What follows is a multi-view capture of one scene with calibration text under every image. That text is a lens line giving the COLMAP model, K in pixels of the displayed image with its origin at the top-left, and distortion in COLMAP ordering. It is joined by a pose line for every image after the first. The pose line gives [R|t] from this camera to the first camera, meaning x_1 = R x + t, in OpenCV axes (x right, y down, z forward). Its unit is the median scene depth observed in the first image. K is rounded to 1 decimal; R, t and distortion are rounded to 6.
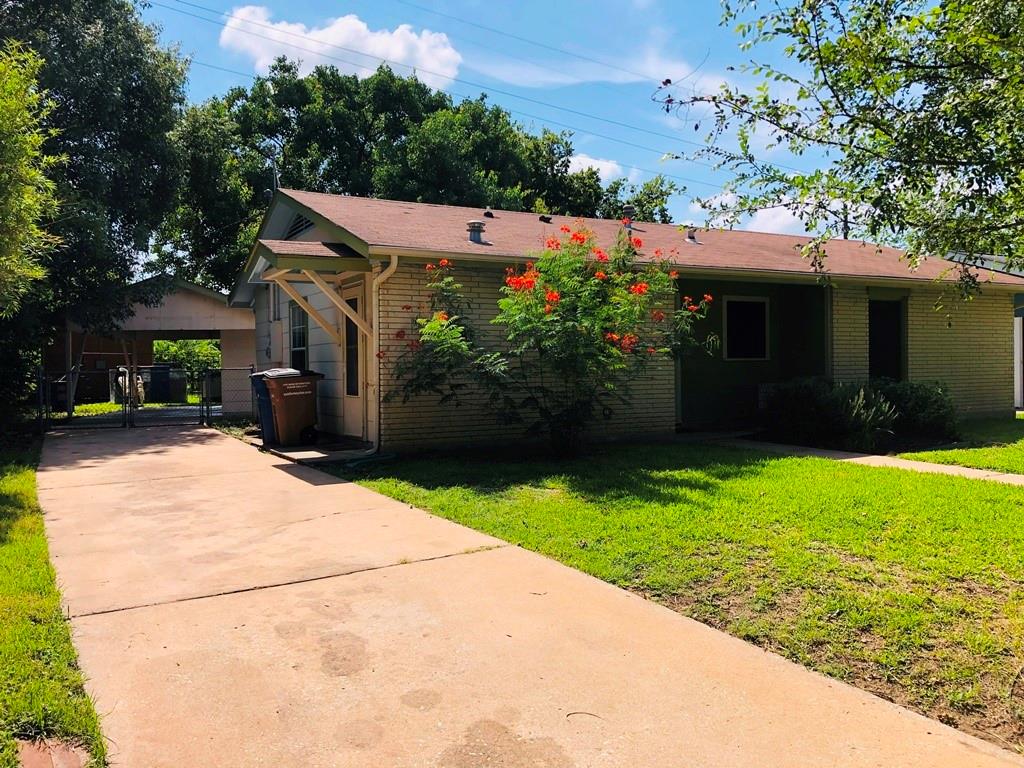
lens RADIAL K [[850.1, 0, 506.9], [0, 850.1, 384.5], [0, 0, 1]] dist [0.019307, 0.005407]
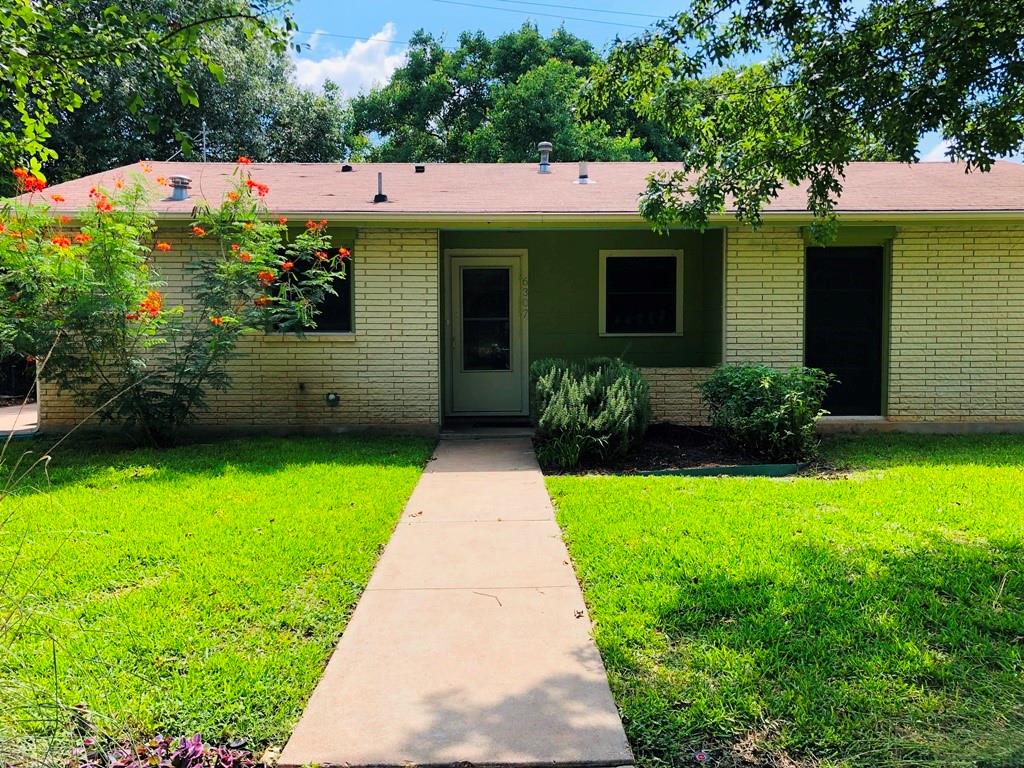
lens RADIAL K [[850.1, 0, 514.4], [0, 850.1, 382.9], [0, 0, 1]] dist [0.019307, 0.005407]
pose [[0.890601, 0.031060, -0.453724, 0.533739], [-0.018248, 0.999302, 0.032589, -0.009429], [0.454420, -0.020745, 0.890546, 0.285239]]
